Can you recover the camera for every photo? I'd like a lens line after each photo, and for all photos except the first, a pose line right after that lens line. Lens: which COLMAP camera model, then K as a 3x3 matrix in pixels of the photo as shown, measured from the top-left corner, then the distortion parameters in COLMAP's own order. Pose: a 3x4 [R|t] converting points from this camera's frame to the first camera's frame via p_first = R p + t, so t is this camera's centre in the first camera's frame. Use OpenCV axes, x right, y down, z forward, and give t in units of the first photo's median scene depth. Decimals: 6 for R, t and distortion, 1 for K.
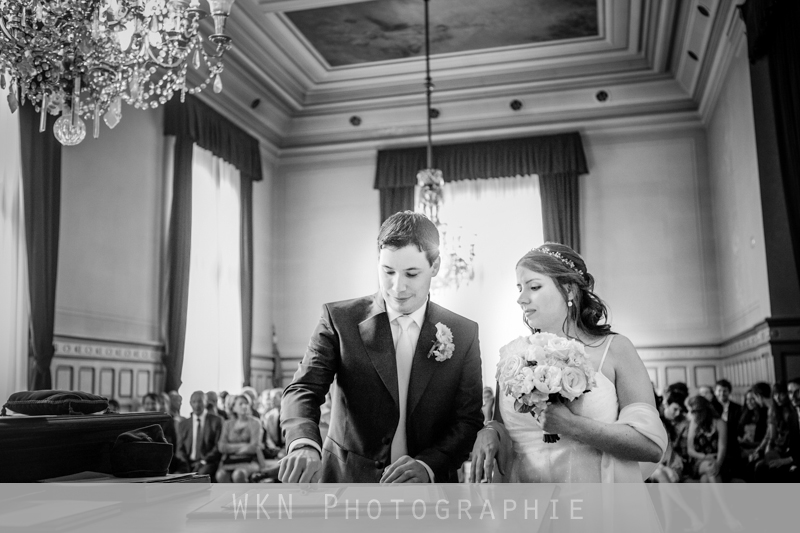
lens RADIAL K [[832.4, 0, 400.0], [0, 832.4, 266.5], [0, 0, 1]] dist [-0.009186, -0.011401]
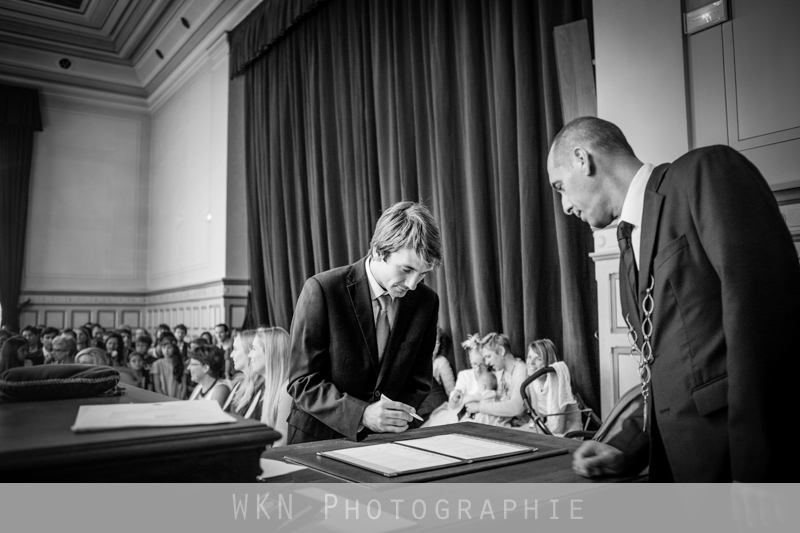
lens RADIAL K [[685.3, 0, 400.0], [0, 685.3, 266.5], [0, 0, 1]] dist [-0.010352, -0.001168]
pose [[0.661860, 0.066154, 0.746702, -0.129693], [-0.110360, 0.993844, 0.009771, 0.002316], [-0.741459, -0.088873, 0.665087, 0.060712]]
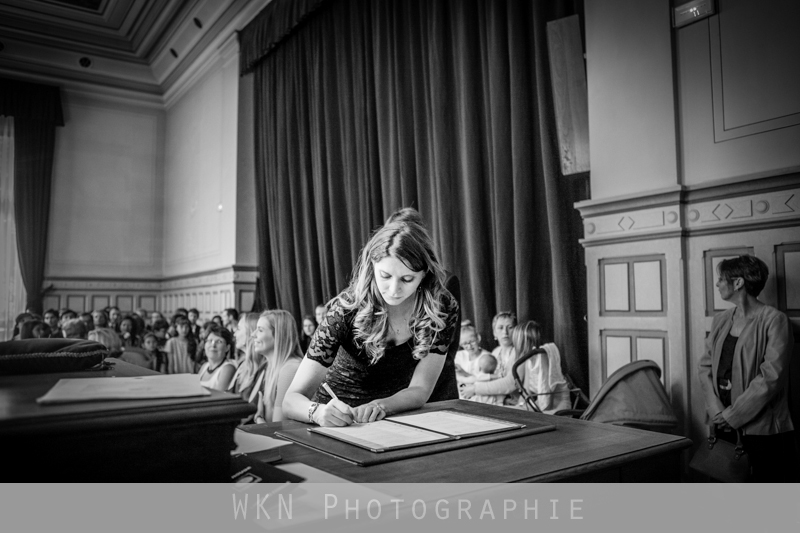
lens RADIAL K [[641.9, 0, 400.0], [0, 641.9, 266.5], [0, 0, 1]] dist [-0.022846, 0.011613]
pose [[0.663906, 0.057062, 0.745636, -0.122335], [-0.114198, 0.993126, 0.025680, 0.004464], [-0.739045, -0.102199, 0.665859, 0.064009]]
